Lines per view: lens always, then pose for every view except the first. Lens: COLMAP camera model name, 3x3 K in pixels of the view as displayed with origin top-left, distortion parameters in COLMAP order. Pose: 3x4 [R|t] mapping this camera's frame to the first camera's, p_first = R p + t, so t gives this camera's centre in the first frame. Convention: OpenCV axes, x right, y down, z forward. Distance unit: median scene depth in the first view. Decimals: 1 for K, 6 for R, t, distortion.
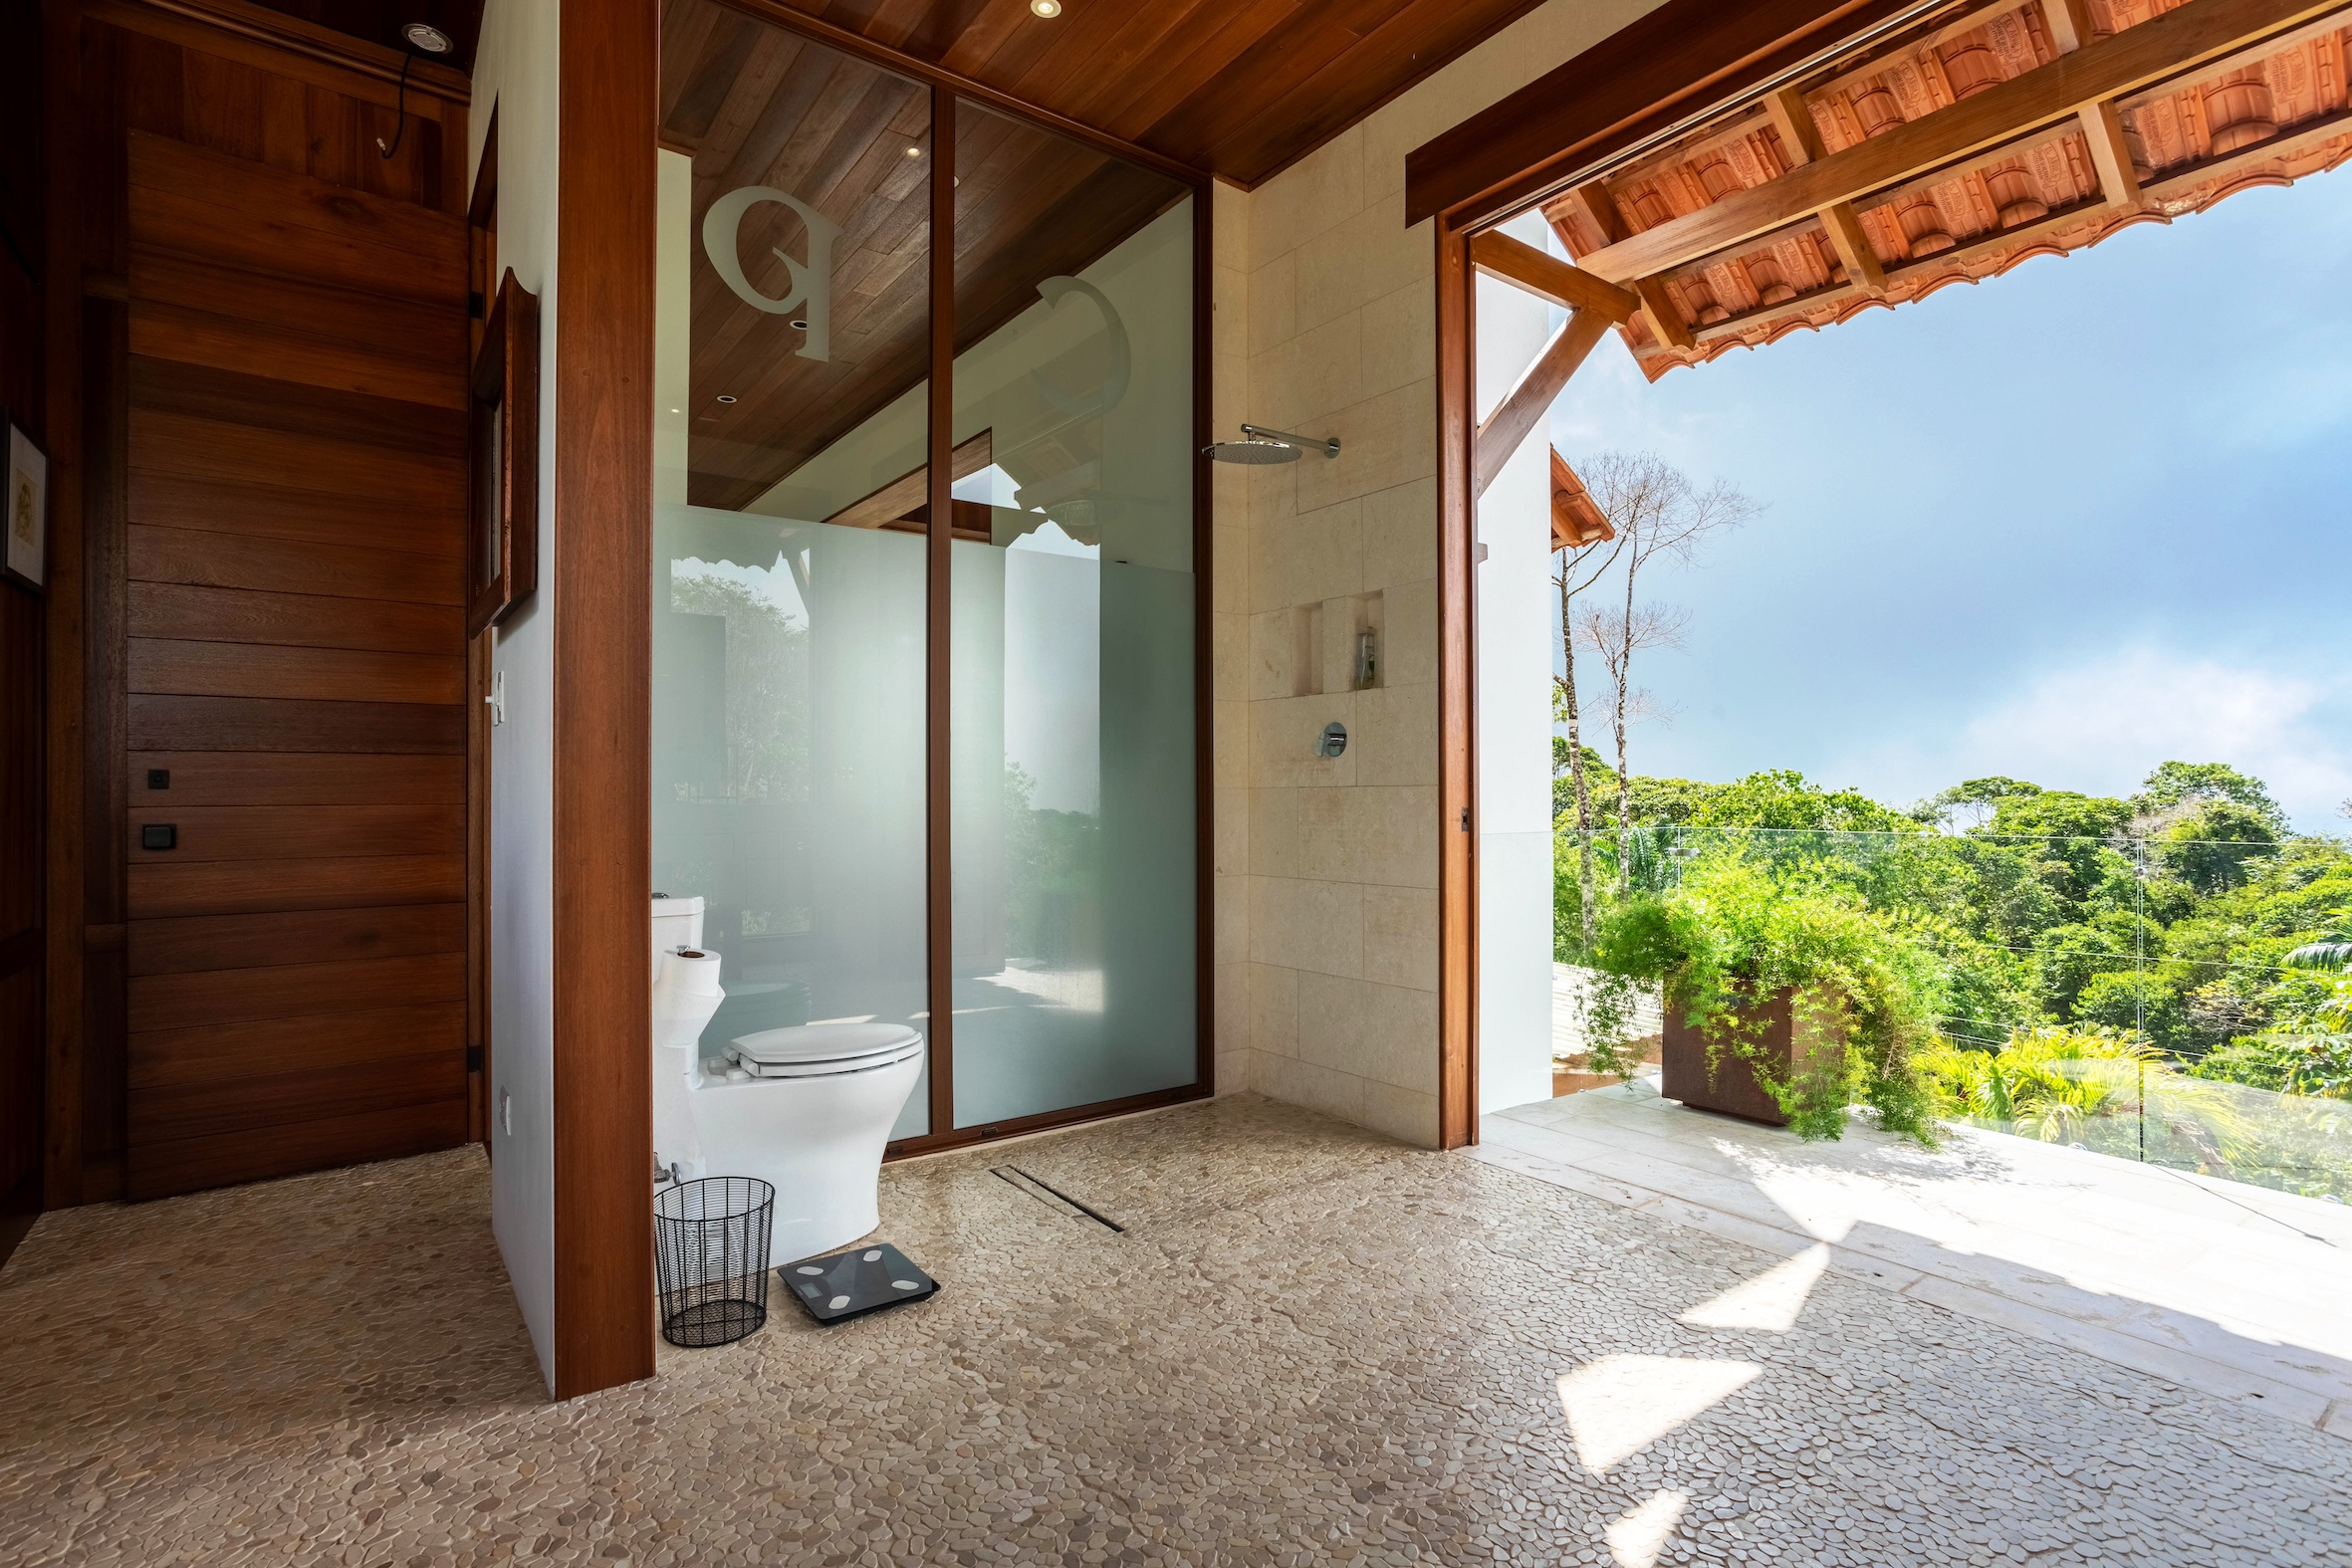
lens RADIAL K [[1141.7, 0, 1165.9], [0, 1141.7, 788.8], [0, 0, 1]] dist [-0.001609, 0.005245]
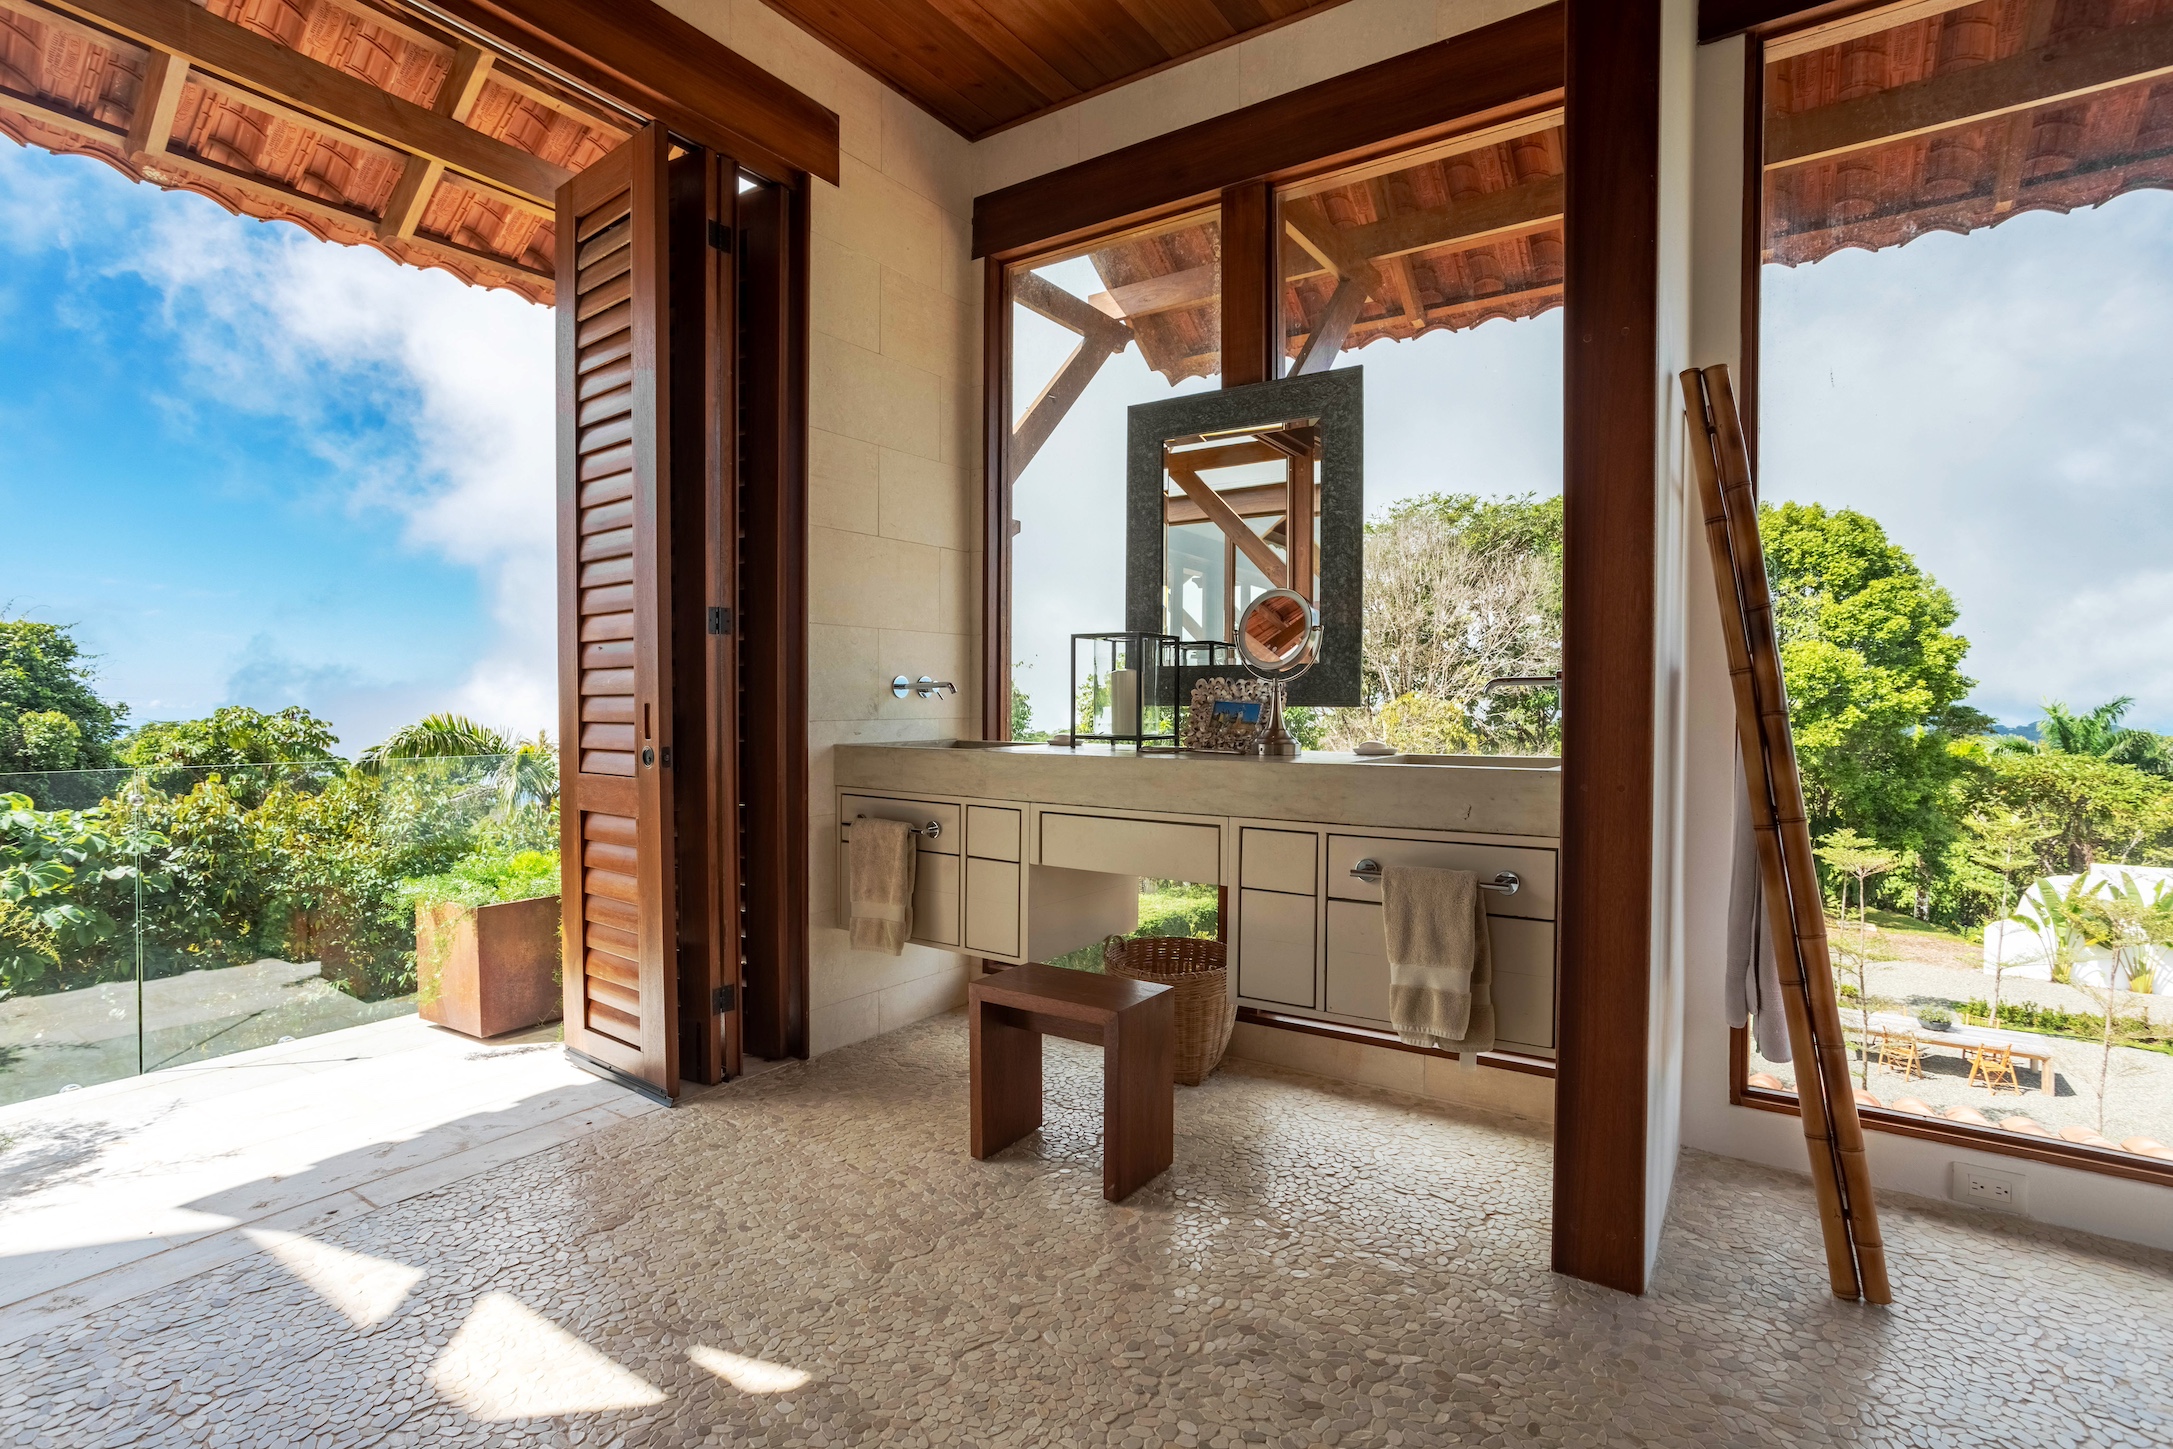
lens RADIAL K [[1054.9, 0, 1074.5], [0, 1054.9, 721.1], [0, 0, 1]] dist [-0.001609, 0.005245]
pose [[-0.353489, -0.013620, 0.935340, -0.410016], [-0.006112, 0.999906, 0.012250, -0.017618], [-0.935419, -0.001387, -0.353539, 0.632887]]
